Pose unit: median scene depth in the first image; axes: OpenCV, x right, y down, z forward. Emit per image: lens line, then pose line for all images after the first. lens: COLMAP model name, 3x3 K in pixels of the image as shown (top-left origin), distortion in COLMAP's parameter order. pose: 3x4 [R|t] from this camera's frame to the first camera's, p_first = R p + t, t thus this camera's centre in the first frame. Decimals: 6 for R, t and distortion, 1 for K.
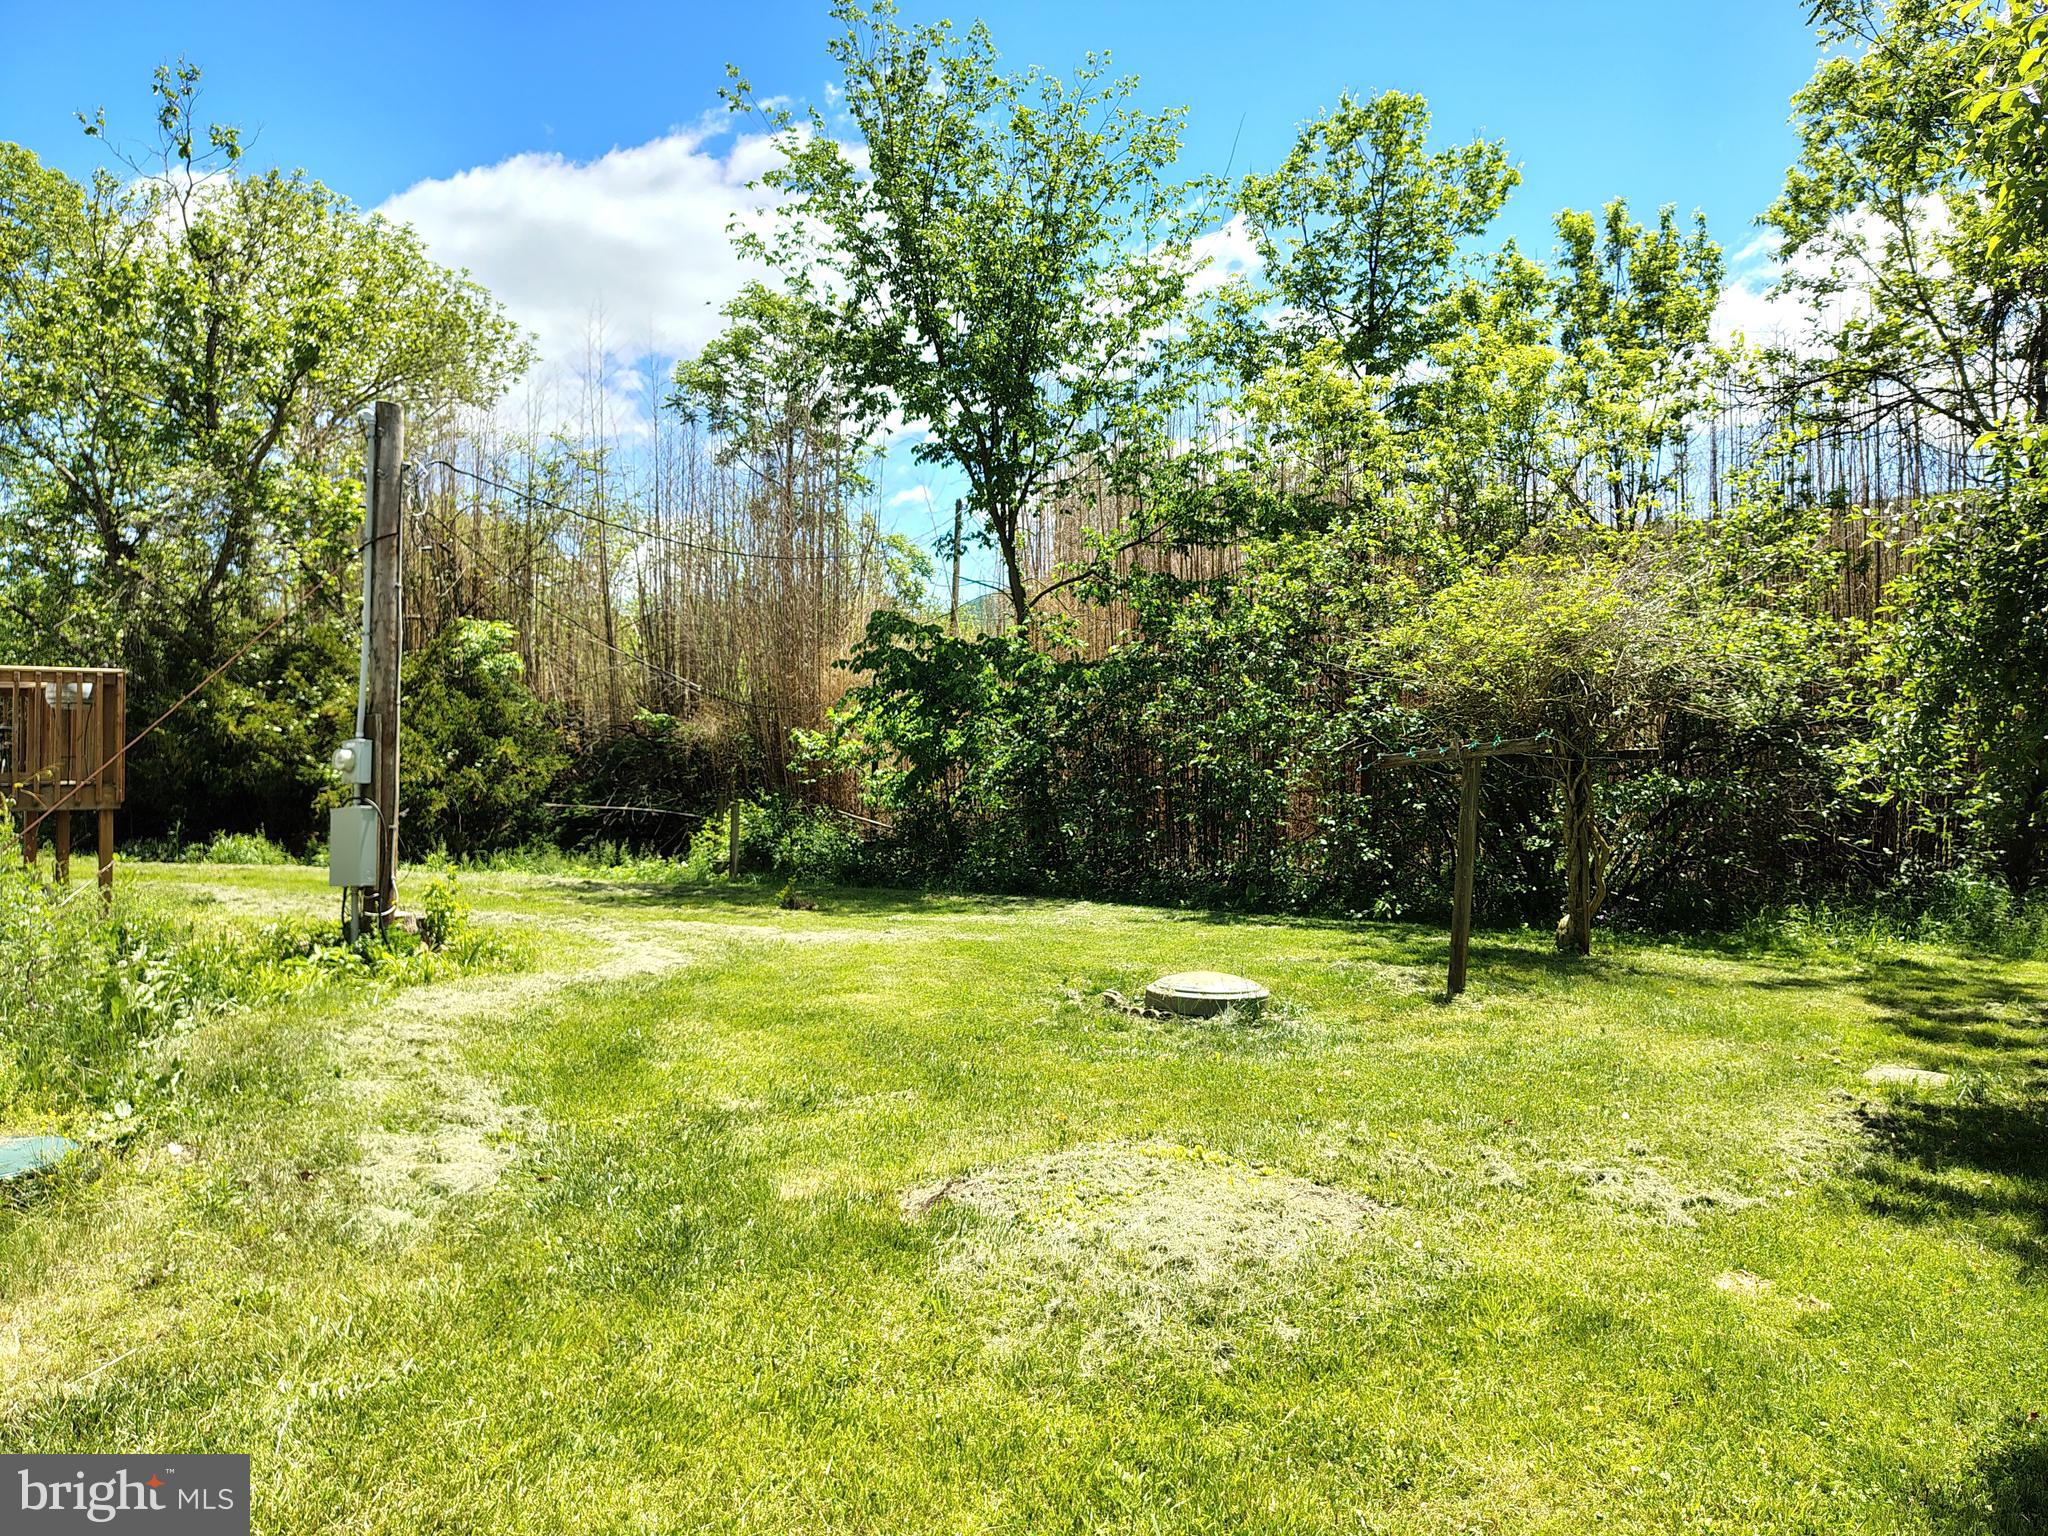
lens RADIAL K [[1429.4, 0, 1041.2], [0, 1429.4, 766.5], [0, 0, 1]] dist [0.029925, -0.037405]
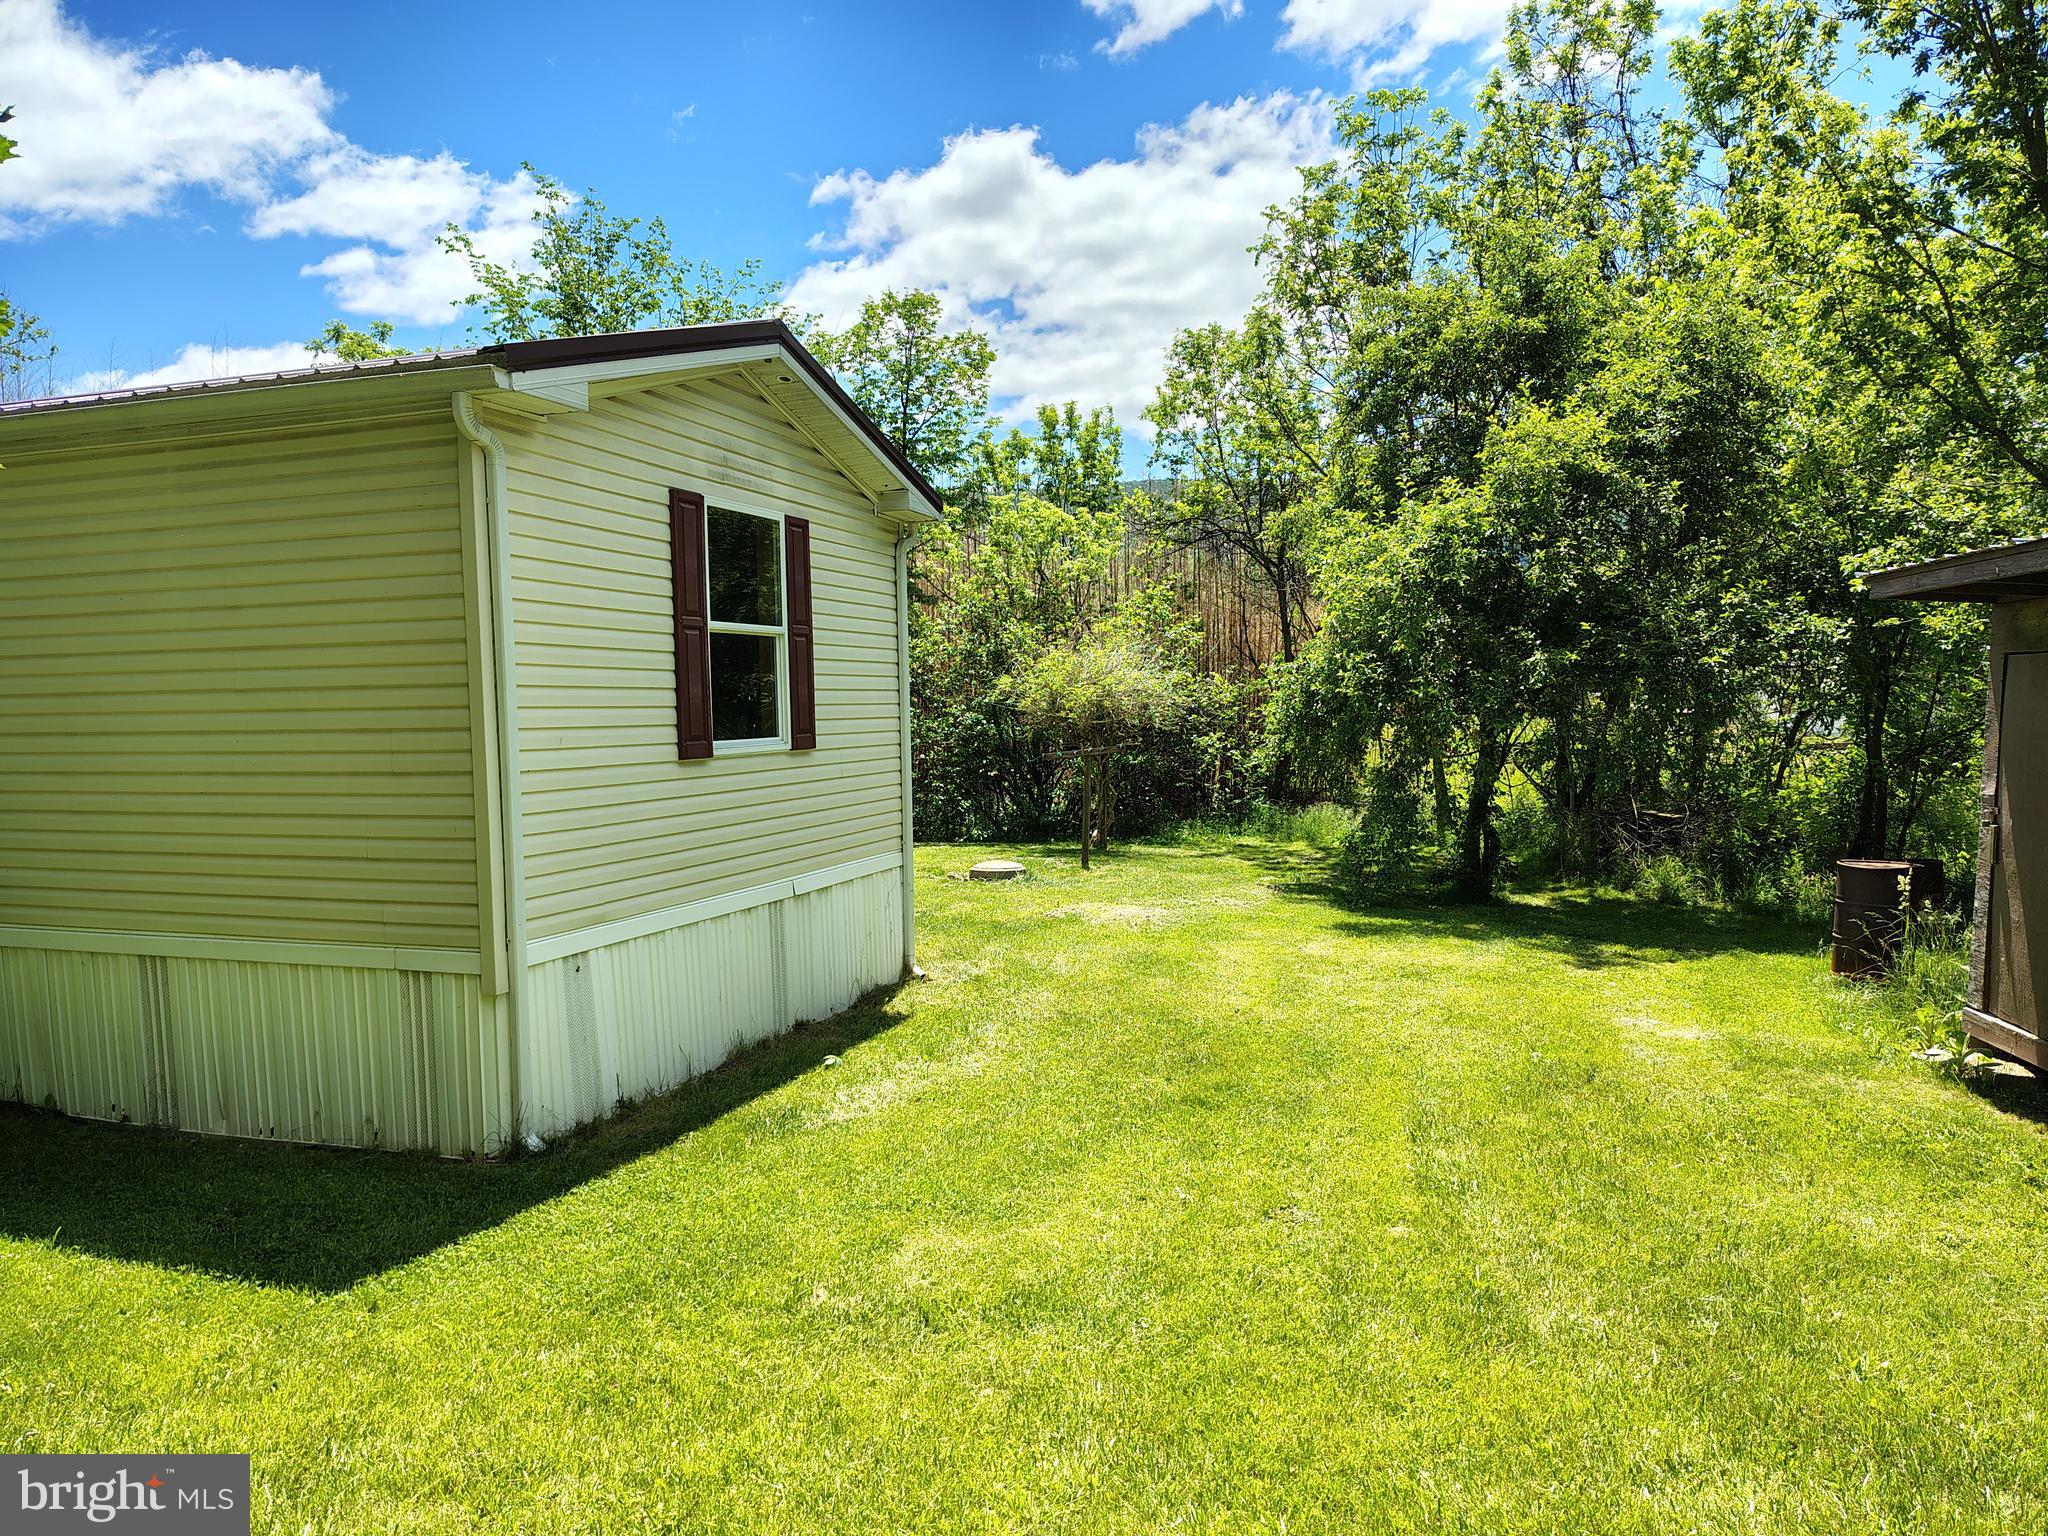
lens RADIAL K [[1429.4, 0, 1031.6], [0, 1429.4, 762.5], [0, 0, 1]] dist [0.029925, -0.037405]
pose [[0.893428, -0.029585, 0.448231, -0.389522], [0.016368, 0.999310, 0.033334, -0.035873], [-0.448908, -0.022445, 0.893296, -0.458127]]
